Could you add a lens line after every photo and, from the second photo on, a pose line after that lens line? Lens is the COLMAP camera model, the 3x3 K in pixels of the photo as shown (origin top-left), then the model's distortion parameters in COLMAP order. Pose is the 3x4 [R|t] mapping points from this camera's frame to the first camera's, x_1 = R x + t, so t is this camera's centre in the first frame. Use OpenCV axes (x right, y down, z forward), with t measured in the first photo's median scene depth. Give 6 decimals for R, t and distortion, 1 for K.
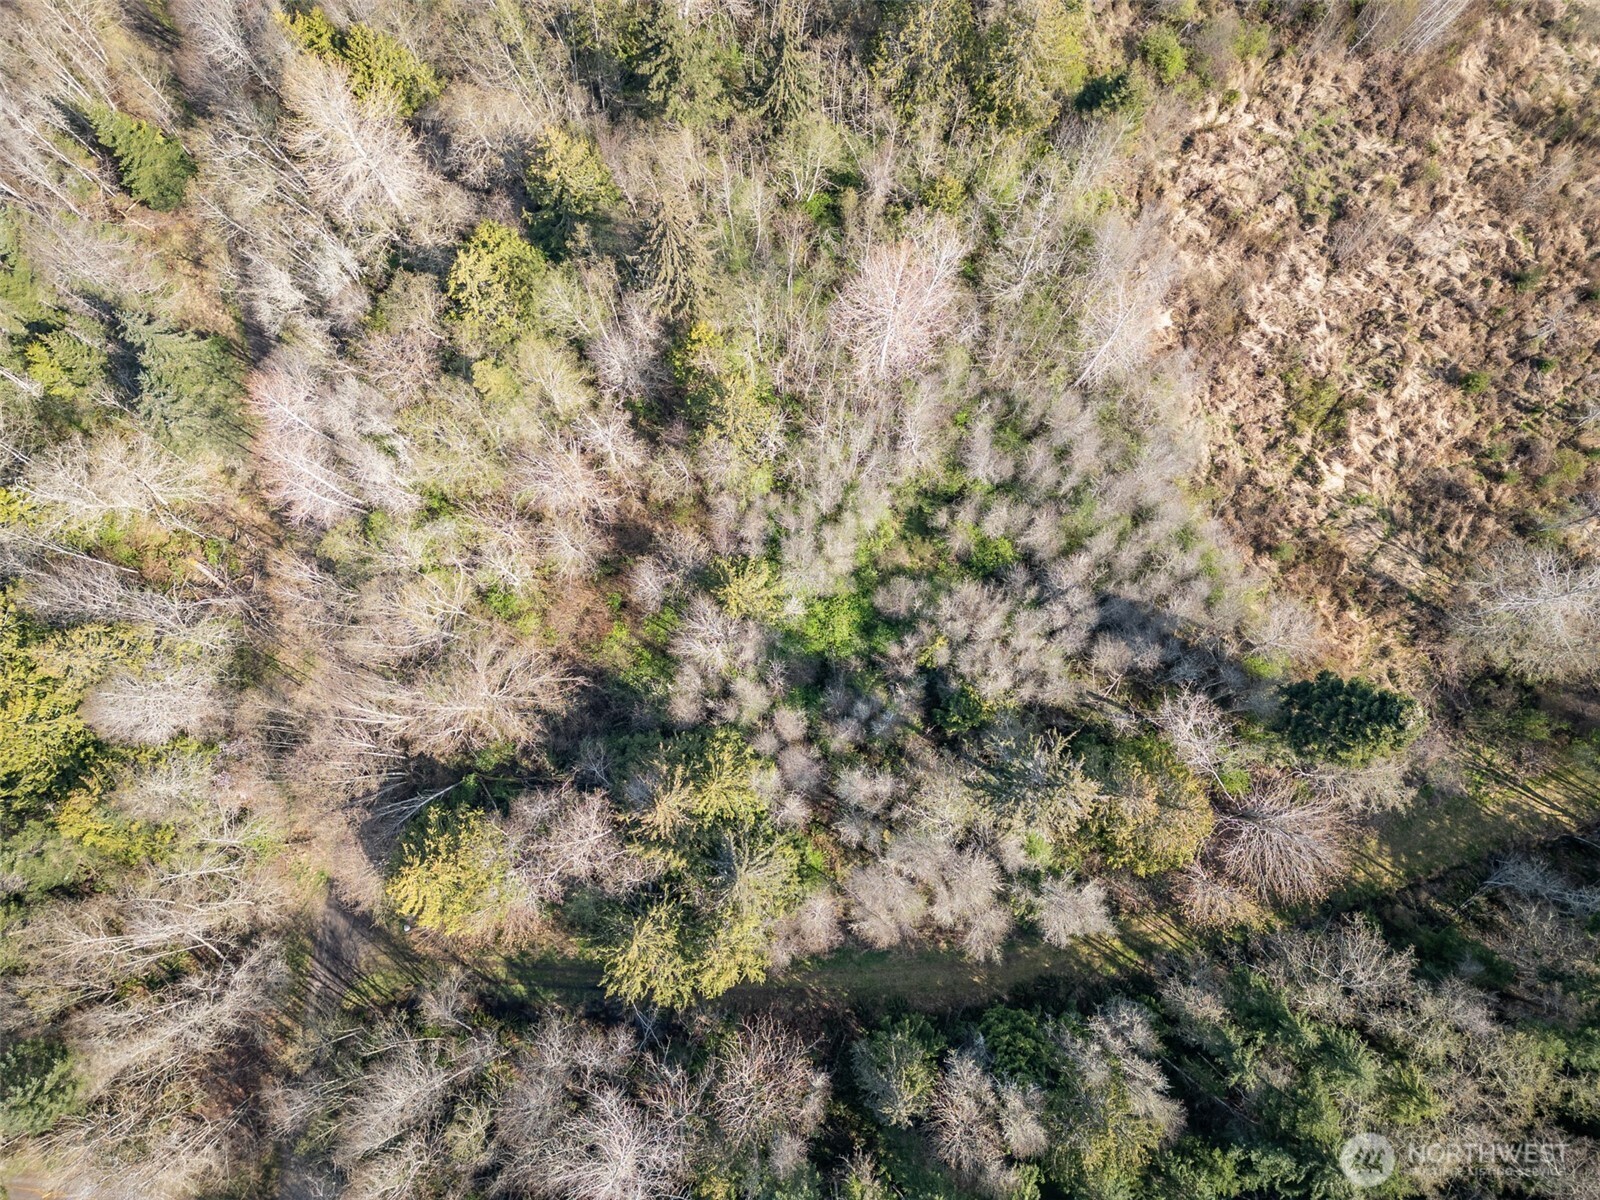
lens RADIAL K [[1110.4, 0, 800.0], [0, 1110.4, 600.0], [0, 0, 1]] dist [0.069967, -0.062475]
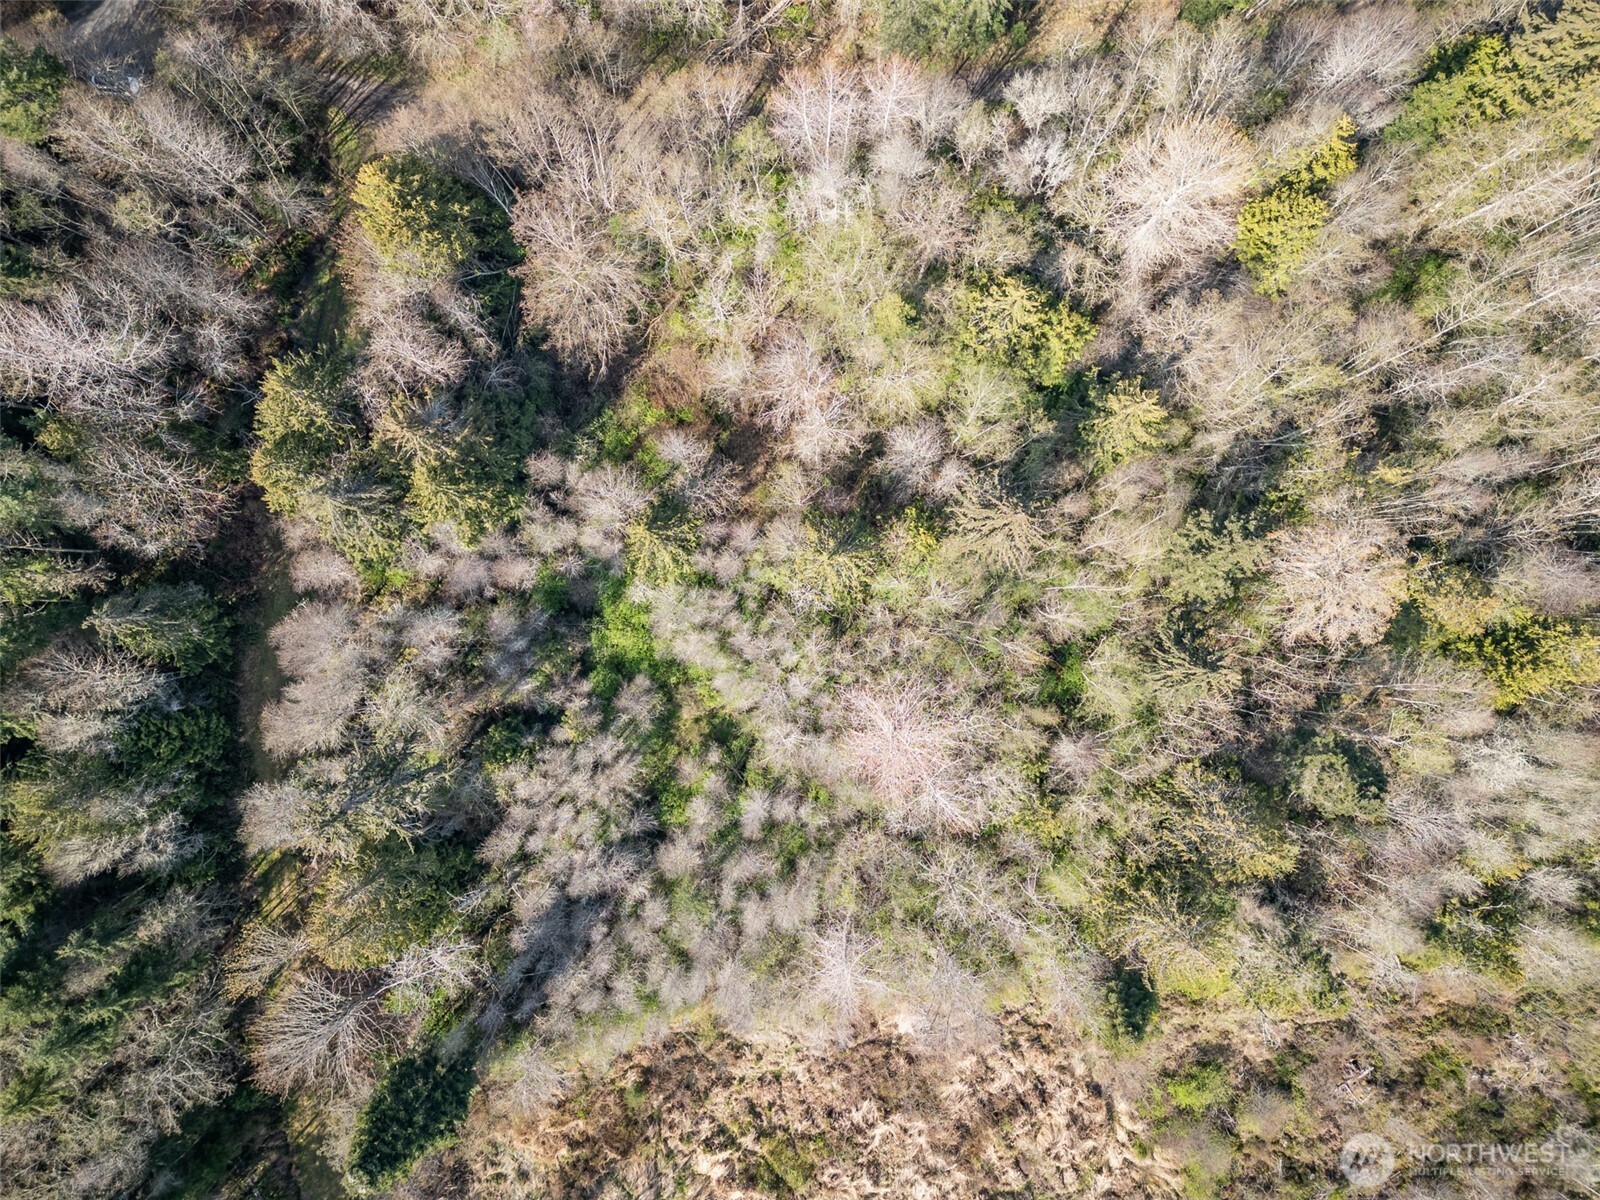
lens RADIAL K [[1110.4, 0, 800.0], [0, 1110.4, 600.0], [0, 0, 1]] dist [0.069967, -0.062475]
pose [[-0.147215, 0.989083, 0.006530, -0.025331], [-0.976214, -0.146356, 0.159956, -0.275116], [0.159165, 0.017174, 0.987103, 0.046820]]
